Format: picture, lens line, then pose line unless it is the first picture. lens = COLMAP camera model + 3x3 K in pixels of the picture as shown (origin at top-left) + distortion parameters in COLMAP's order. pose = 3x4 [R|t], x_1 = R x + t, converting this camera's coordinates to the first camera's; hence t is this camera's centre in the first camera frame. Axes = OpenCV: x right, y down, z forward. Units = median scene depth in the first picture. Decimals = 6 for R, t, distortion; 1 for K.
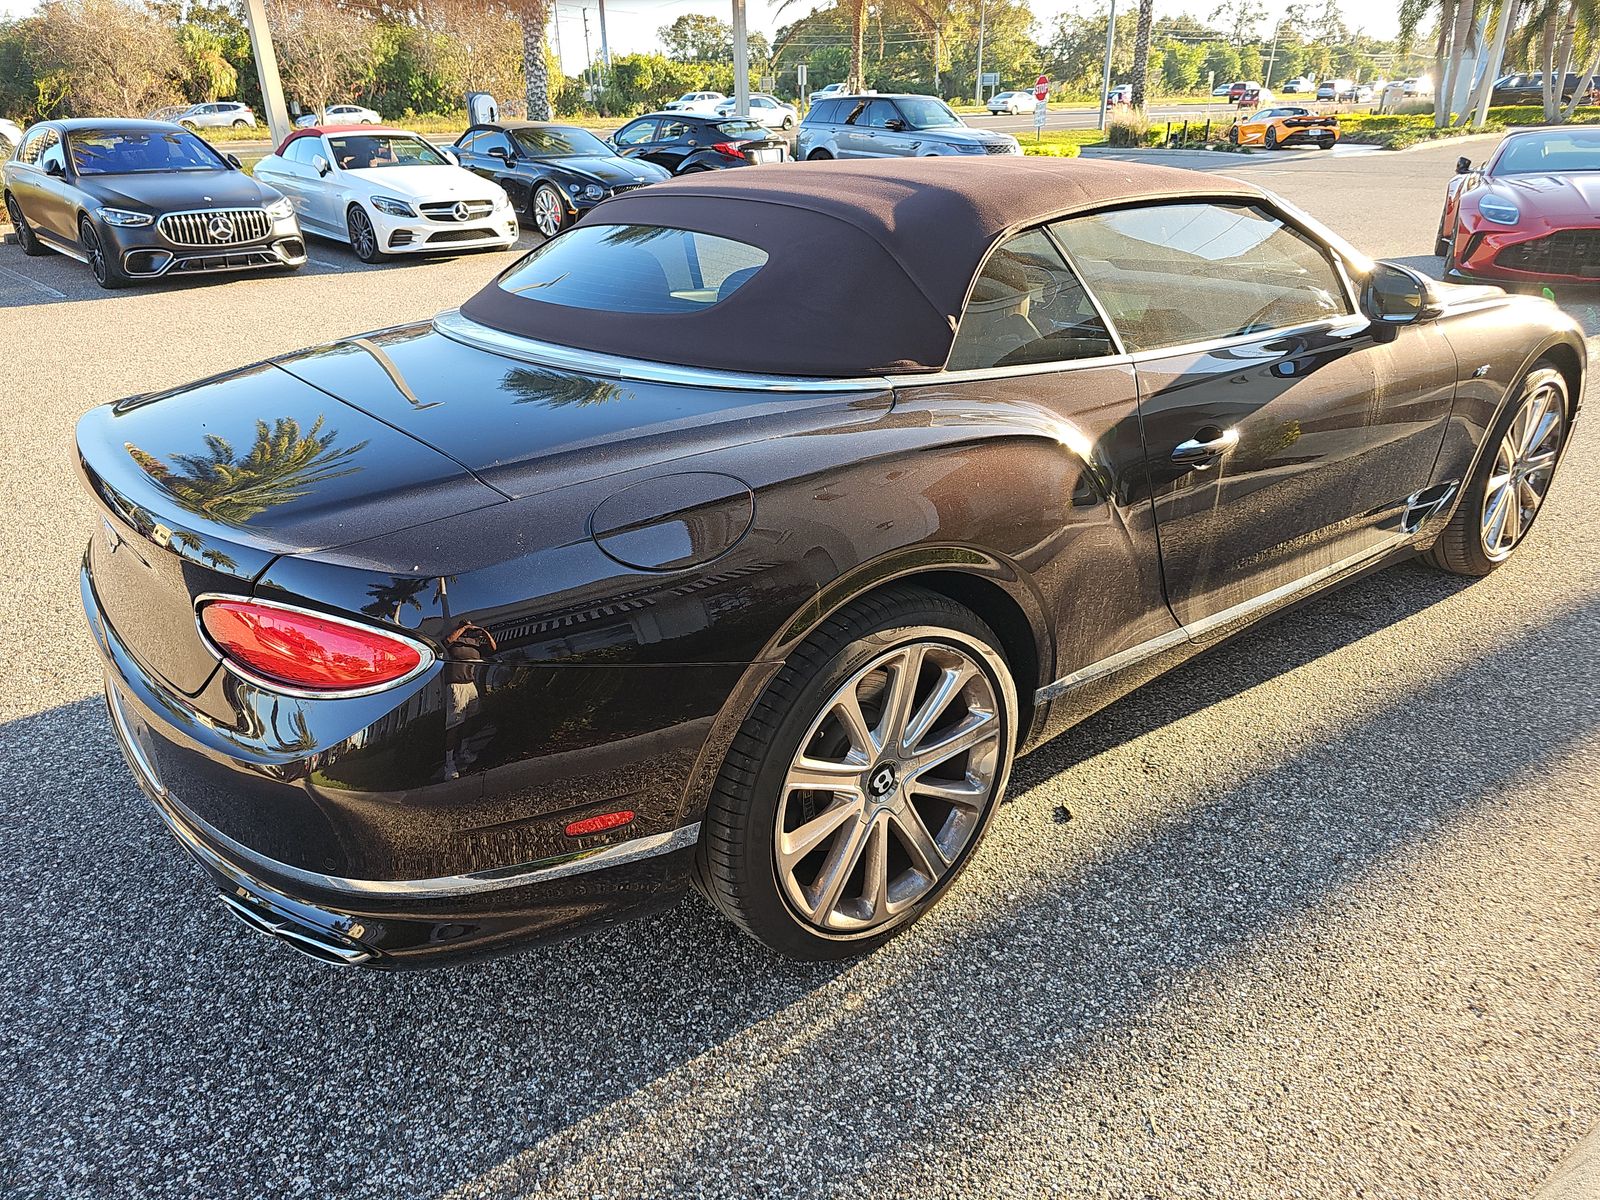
lens RADIAL K [[1067.3, 0, 791.6], [0, 1067.3, 598.0], [0, 0, 1]] dist [0.044314, -0.030178]
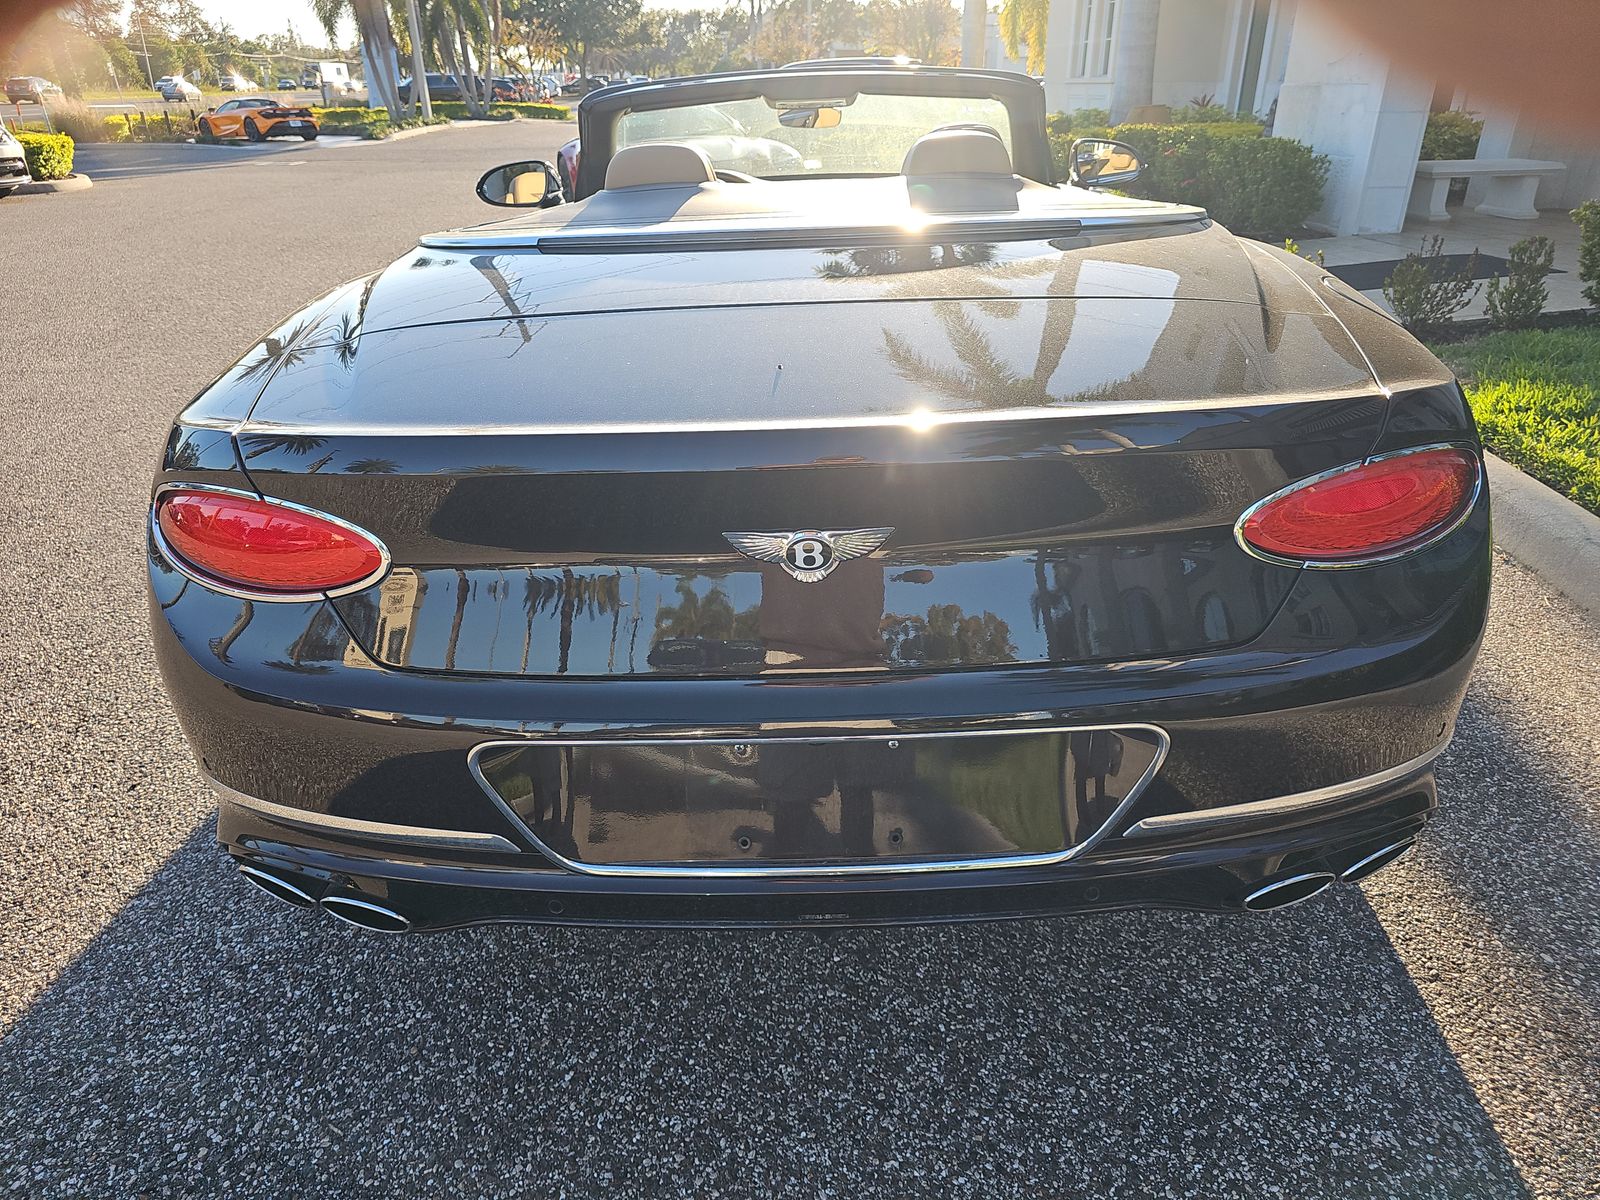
lens RADIAL K [[1067.3, 0, 791.6], [0, 1067.3, 598.0], [0, 0, 1]] dist [0.044314, -0.030178]
pose [[0.615137, -0.327487, 0.717188, -0.228582], [0.330241, 0.933033, 0.142798, -0.027445], [-0.715924, 0.149005, 0.682093, 0.126640]]
